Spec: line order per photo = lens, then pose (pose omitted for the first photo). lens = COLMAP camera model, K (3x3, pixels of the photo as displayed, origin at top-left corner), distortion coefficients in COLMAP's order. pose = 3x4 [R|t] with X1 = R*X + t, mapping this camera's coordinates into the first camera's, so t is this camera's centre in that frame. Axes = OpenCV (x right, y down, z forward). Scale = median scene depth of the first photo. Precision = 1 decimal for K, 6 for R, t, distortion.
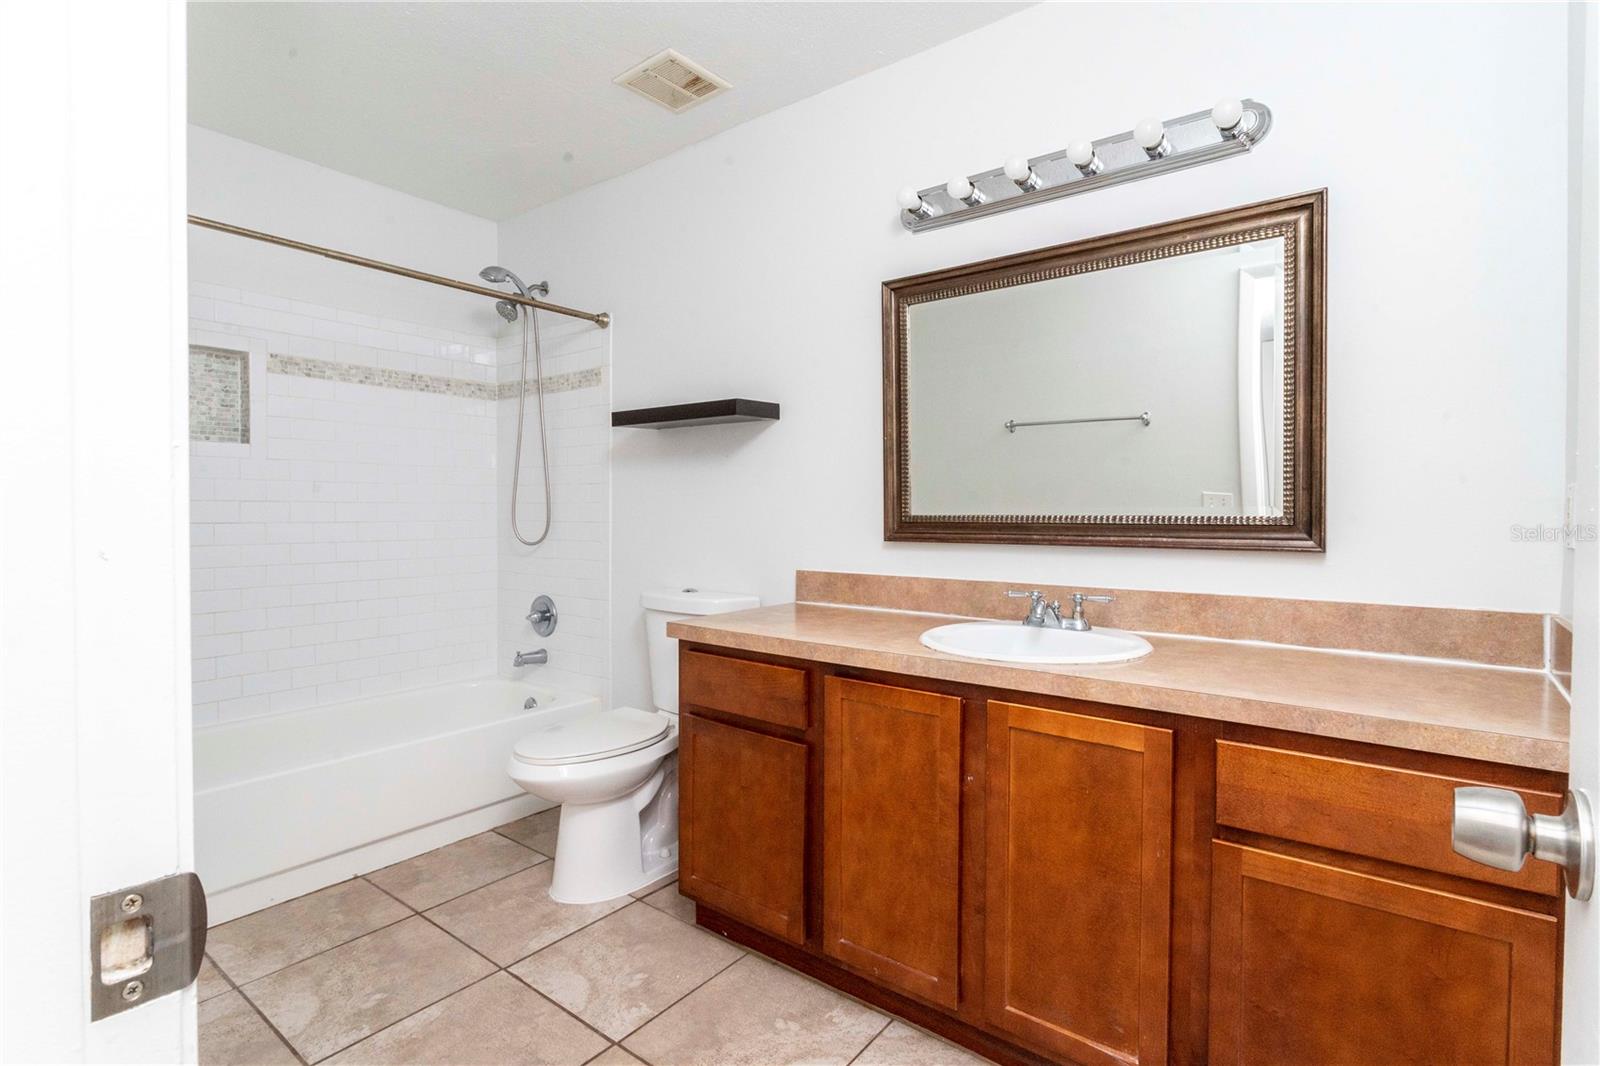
lens RADIAL K [[764.3, 0, 800.0], [0, 764.3, 533.0], [0, 0, 1]] dist [-0.002178, 0.000406]
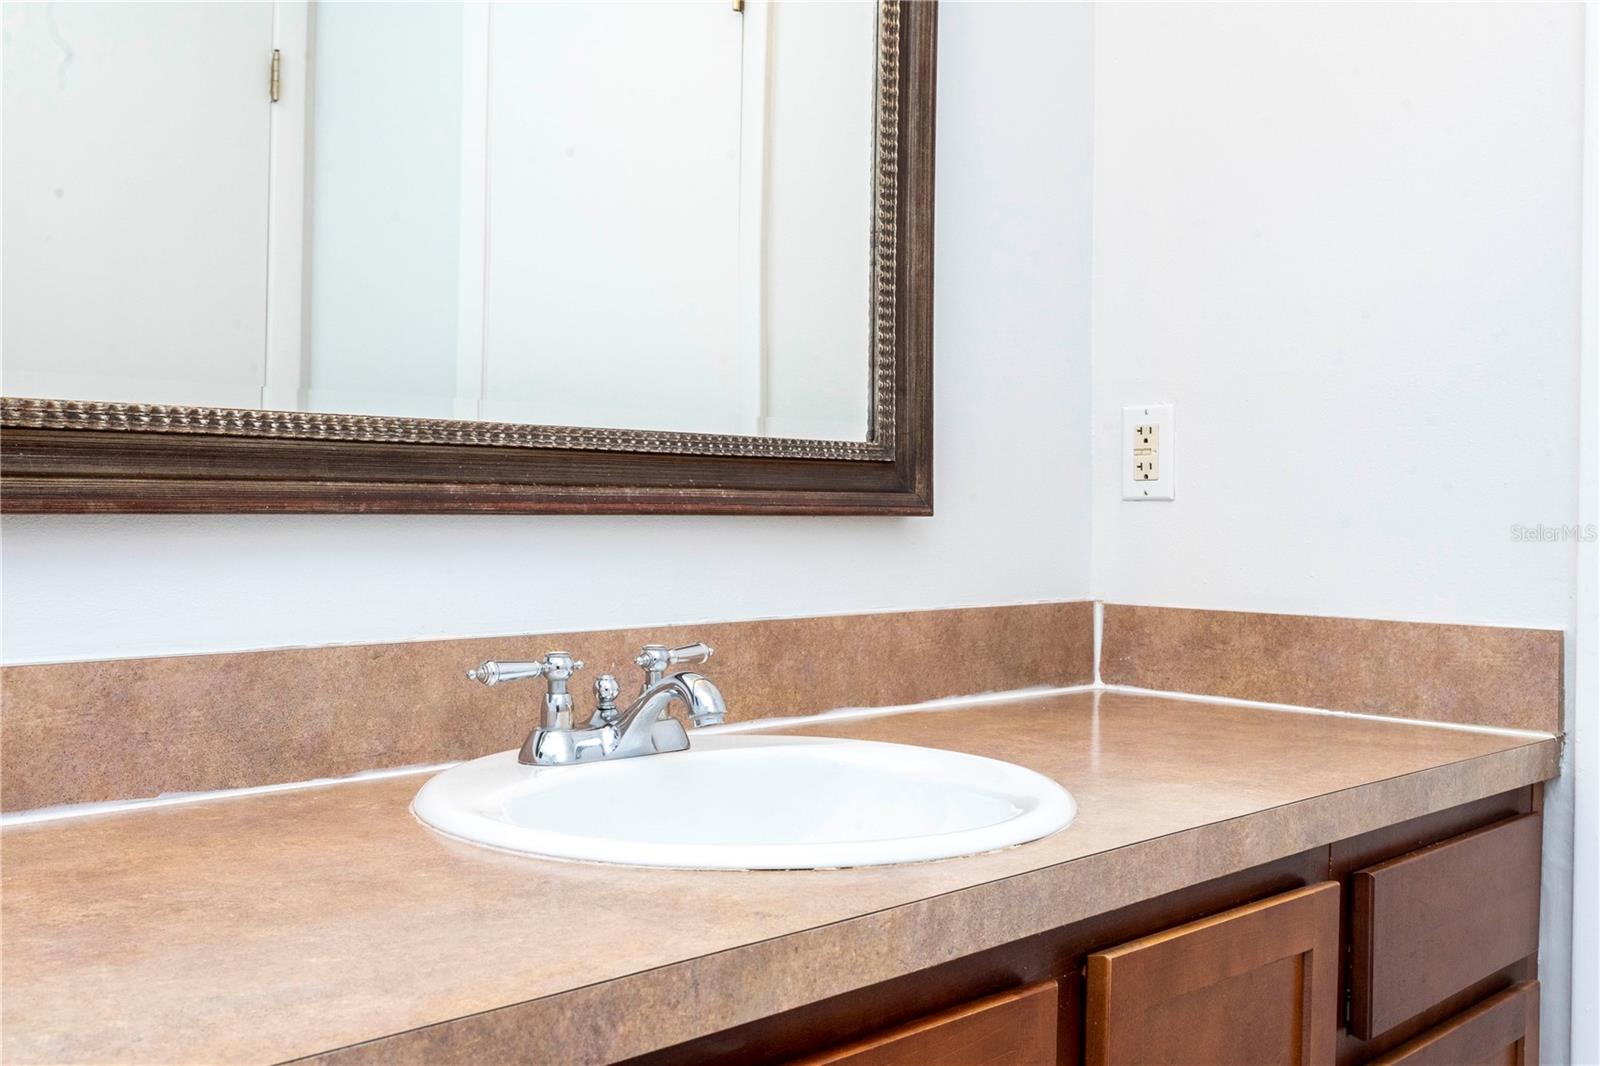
lens RADIAL K [[1710.0, 0, 800.0], [0, 1710.0, 533.0], [0, 0, 1]] dist [0.062872, 0.000915]
pose [[0.086797, -0.014761, 0.996117, -0.464007], [0.017004, 0.999767, 0.013333, 0.019793], [-0.996081, 0.015781, 0.087028, 0.970470]]
